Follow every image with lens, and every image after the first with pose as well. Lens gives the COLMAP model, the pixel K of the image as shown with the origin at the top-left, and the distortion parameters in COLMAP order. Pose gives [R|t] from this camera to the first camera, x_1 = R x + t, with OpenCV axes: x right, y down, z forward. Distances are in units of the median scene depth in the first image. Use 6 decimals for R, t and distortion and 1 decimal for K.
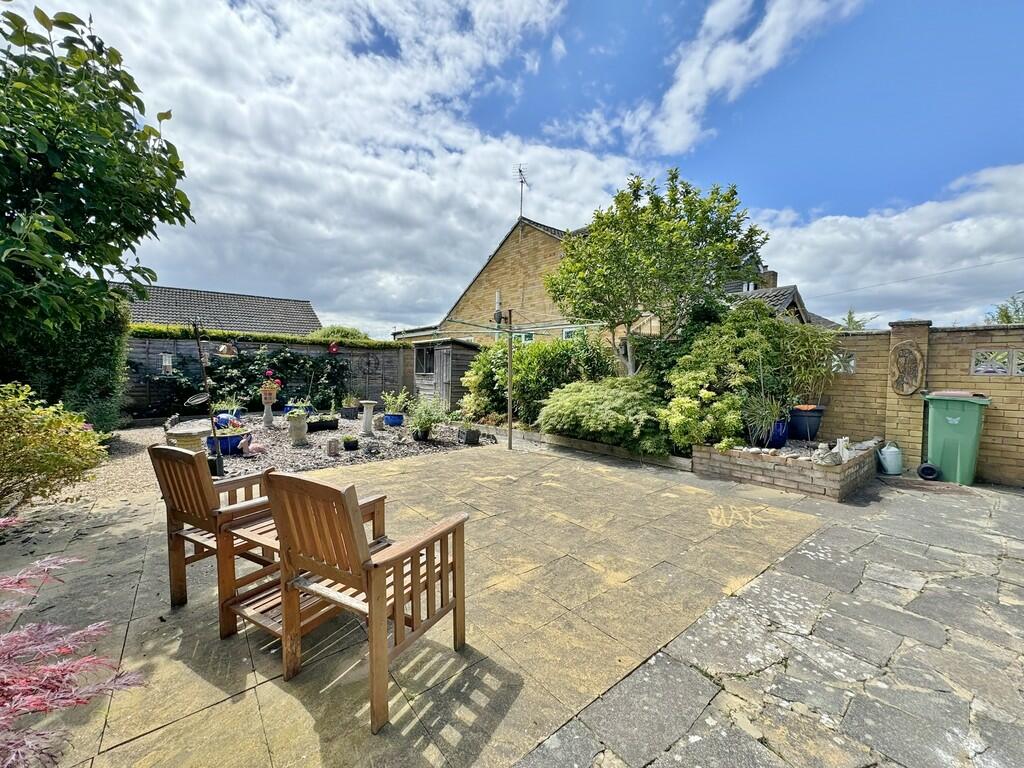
lens RADIAL K [[407.9, 0, 512.0], [0, 407.9, 384.0], [0, 0, 1]] dist [-0.000148, -0.000170]
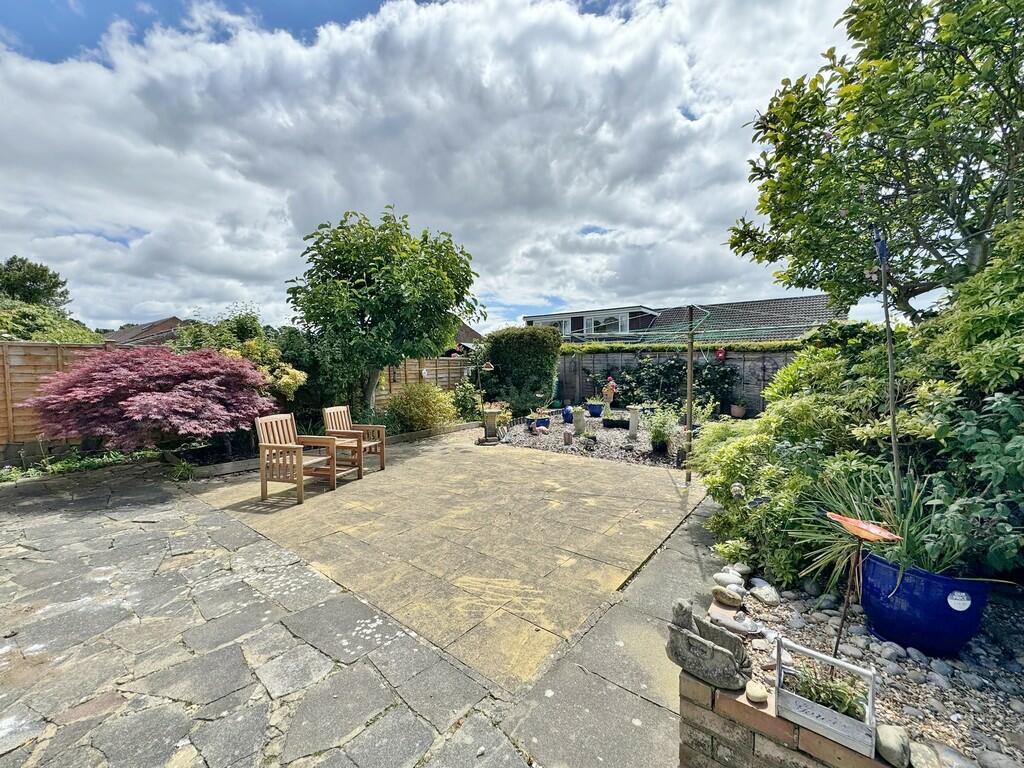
lens RADIAL K [[407.9, 0, 512.0], [0, 407.9, 384.0], [0, 0, 1]] dist [-0.000148, -0.000170]
pose [[0.226127, 0.033664, -0.973516, 1.301274], [-0.034542, 0.999051, 0.026524, -0.072325], [0.973485, 0.027629, 0.227076, 0.894833]]
